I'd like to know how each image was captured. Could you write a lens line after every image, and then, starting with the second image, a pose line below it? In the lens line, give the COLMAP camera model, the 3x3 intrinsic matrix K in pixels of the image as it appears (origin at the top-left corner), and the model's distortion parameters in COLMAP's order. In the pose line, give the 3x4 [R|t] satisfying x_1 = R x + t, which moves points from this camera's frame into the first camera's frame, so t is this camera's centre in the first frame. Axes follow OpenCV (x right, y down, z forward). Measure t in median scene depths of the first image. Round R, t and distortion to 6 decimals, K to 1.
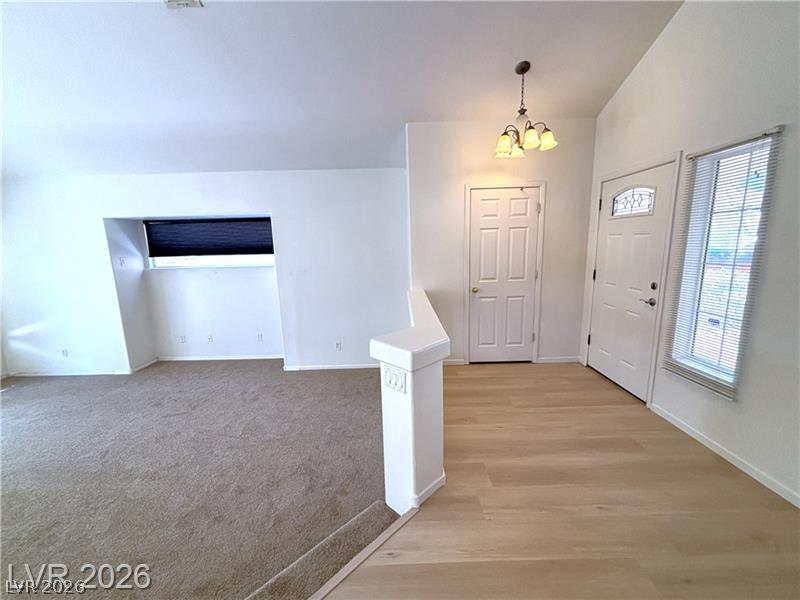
lens RADIAL K [[321.3, 0, 400.7], [0, 321.3, 300.8], [0, 0, 1]] dist [0.000585, -0.000447]
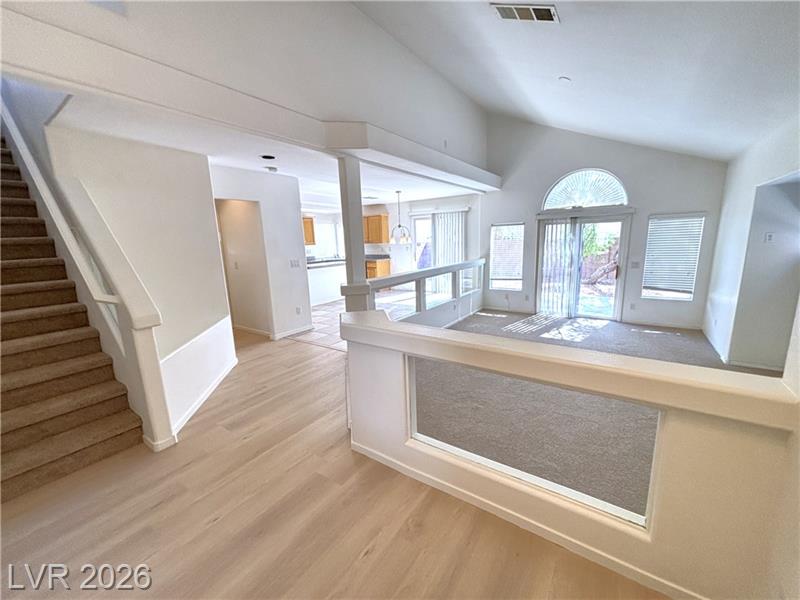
lens RADIAL K [[321.3, 0, 400.7], [0, 321.3, 300.8], [0, 0, 1]] dist [0.000585, -0.000447]
pose [[-0.574240, 0.197563, -0.794491, 0.350554], [-0.093612, 0.948236, 0.303455, -0.122880], [0.813317, 0.248630, -0.526021, 0.669646]]
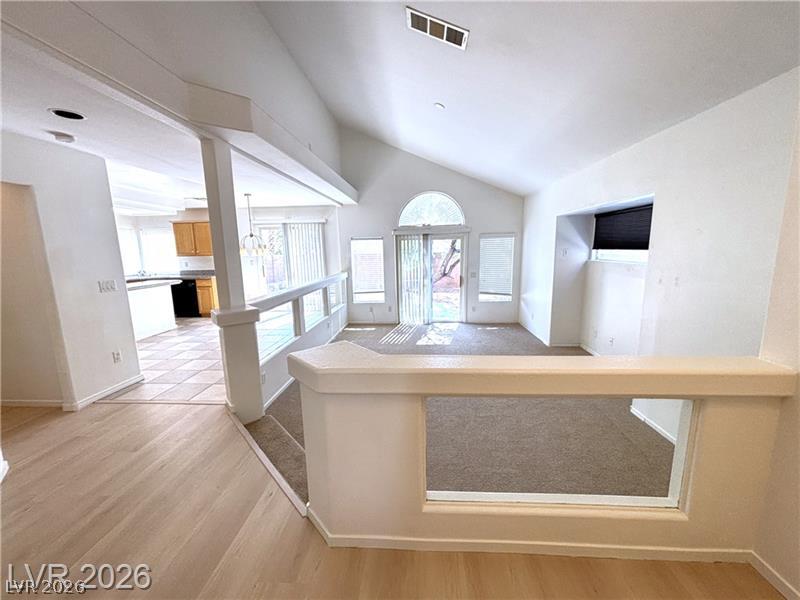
lens RADIAL K [[321.3, 0, 400.7], [0, 321.3, 300.8], [0, 0, 1]] dist [0.000585, -0.000447]
pose [[-0.066641, 0.187012, -0.980095, 0.330522], [-0.150211, 0.969203, 0.195147, -0.085975], [0.986405, 0.160226, -0.036497, 0.459060]]
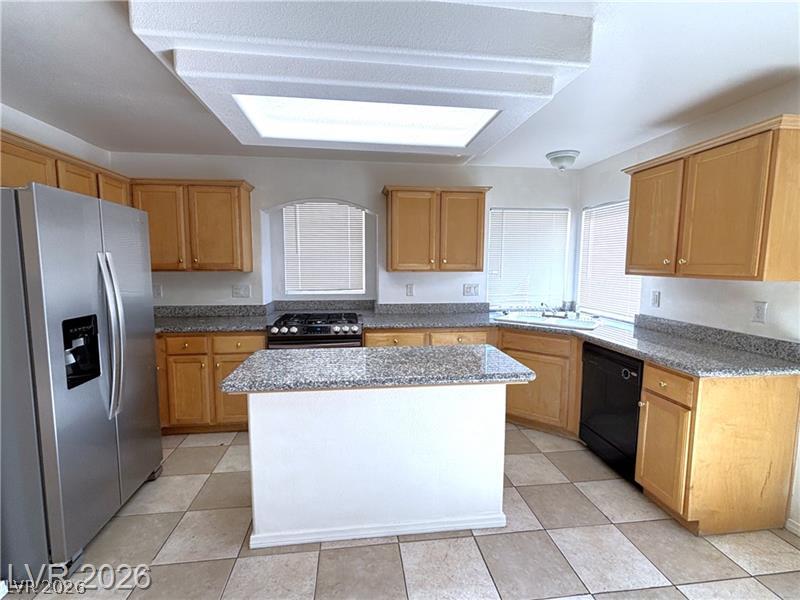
lens RADIAL K [[374.2, 0, 401.0], [0, 374.2, 301.4], [0, 0, 1]] dist [0.001153, 0.000203]
pose [[-0.992903, 0.029686, -0.115160, -0.708999], [-0.002585, 0.962726, 0.270466, 0.049575], [0.118897, 0.268844, -0.955817, -0.142536]]
